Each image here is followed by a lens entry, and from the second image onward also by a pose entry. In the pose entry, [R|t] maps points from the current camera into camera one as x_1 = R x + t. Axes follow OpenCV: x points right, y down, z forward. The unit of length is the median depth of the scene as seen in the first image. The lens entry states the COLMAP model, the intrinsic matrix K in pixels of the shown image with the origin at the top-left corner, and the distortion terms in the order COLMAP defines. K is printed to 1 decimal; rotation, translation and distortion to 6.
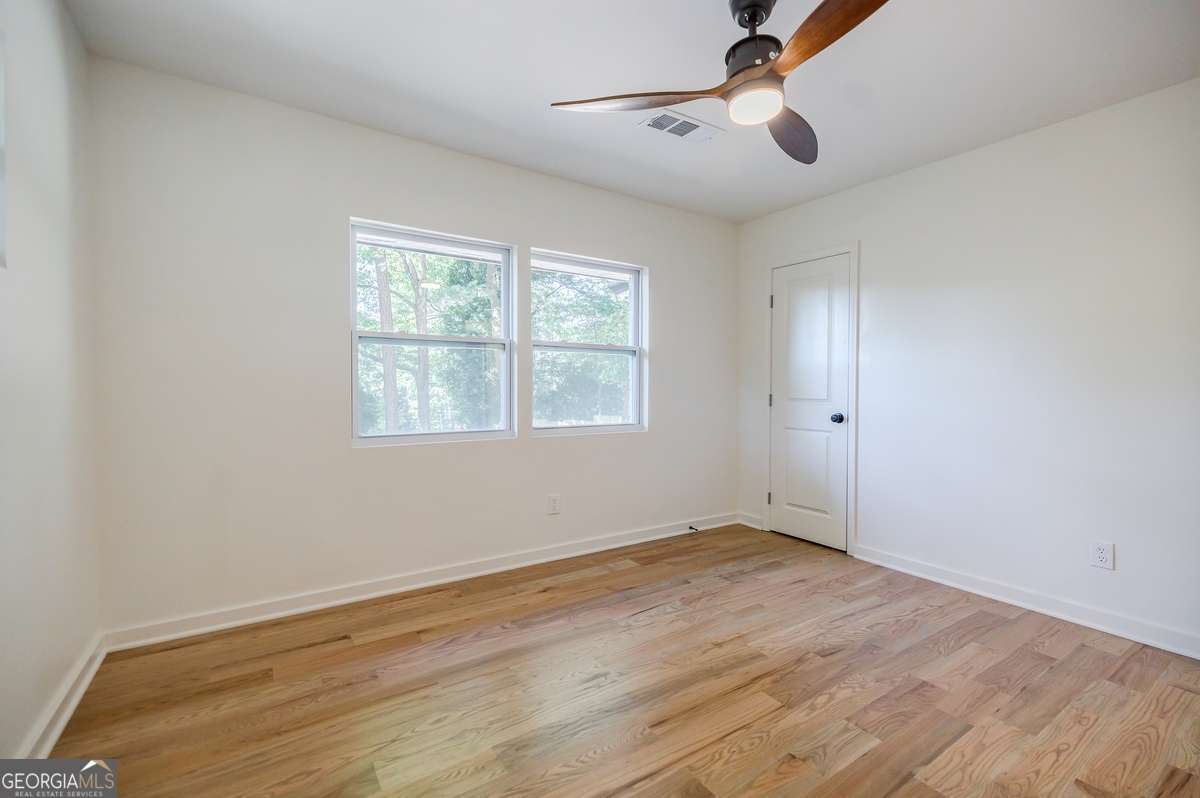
lens RADIAL K [[521.7, 0, 579.5], [0, 521.7, 393.9], [0, 0, 1]] dist [0.003619, -0.001229]
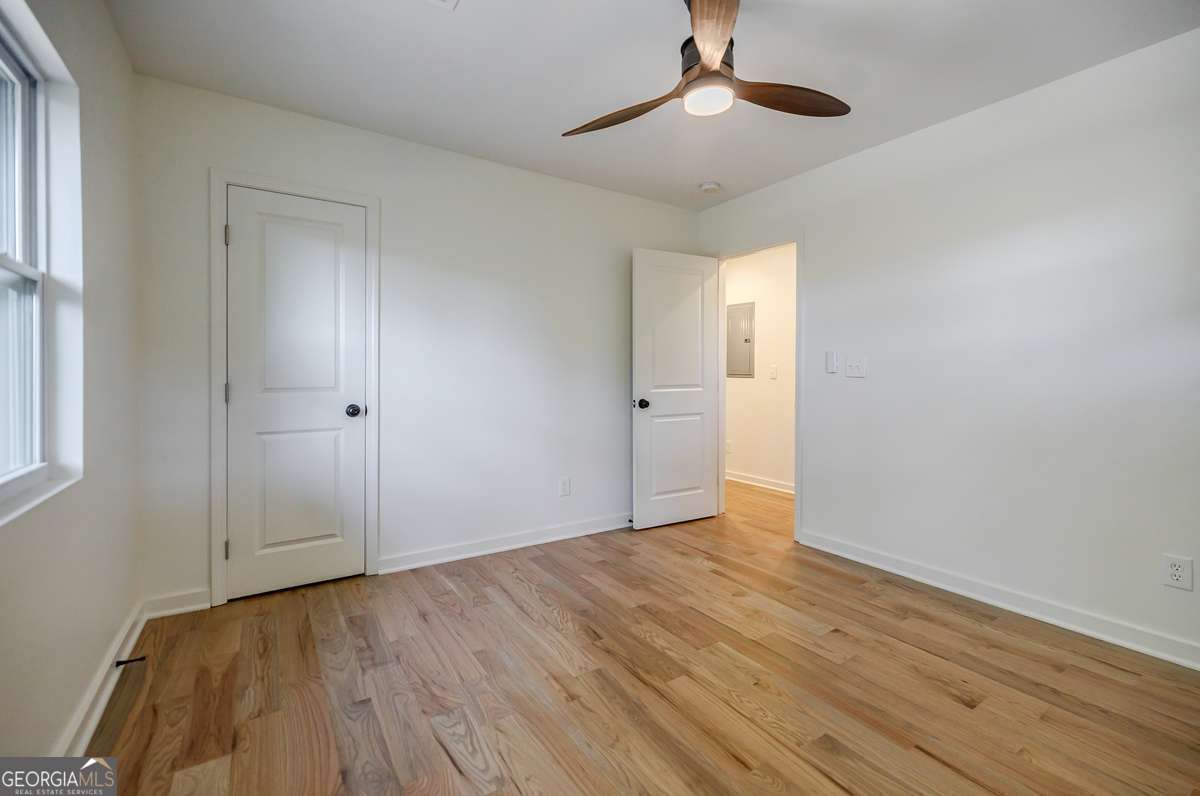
lens RADIAL K [[543.0, 0, 655.8], [0, 543.0, 376.8], [0, 0, 1]] dist [0.000192, -0.000087]
pose [[-0.085152, -0.013114, 0.996282, -0.438997], [0.011139, 0.999838, 0.014113, -0.014375], [-0.996306, 0.012299, -0.084992, 0.729614]]
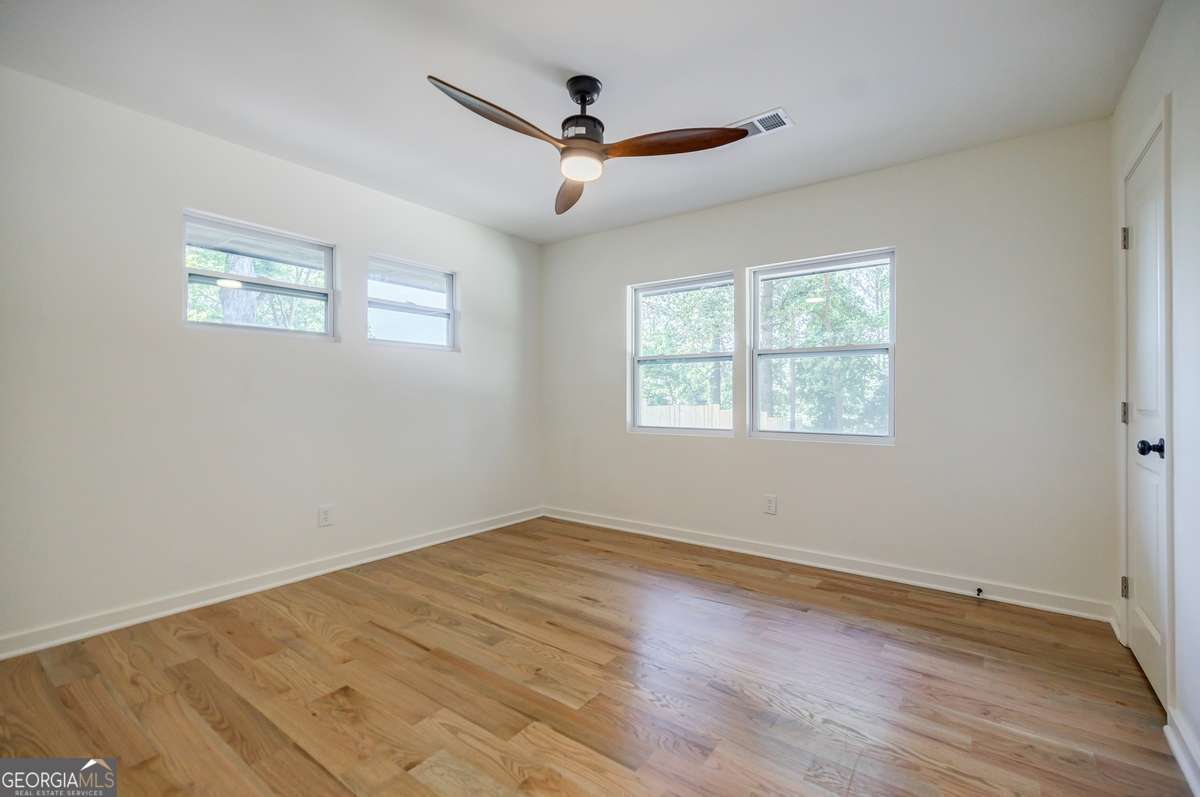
lens RADIAL K [[521.7, 0, 618.6], [0, 521.7, 385.6], [0, 0, 1]] dist [0.003619, -0.001229]
pose [[0.355528, -0.021040, -0.934429, 0.946606], [-0.012708, 0.999545, -0.027341, 0.007894], [0.934579, 0.021595, 0.355099, 0.389665]]
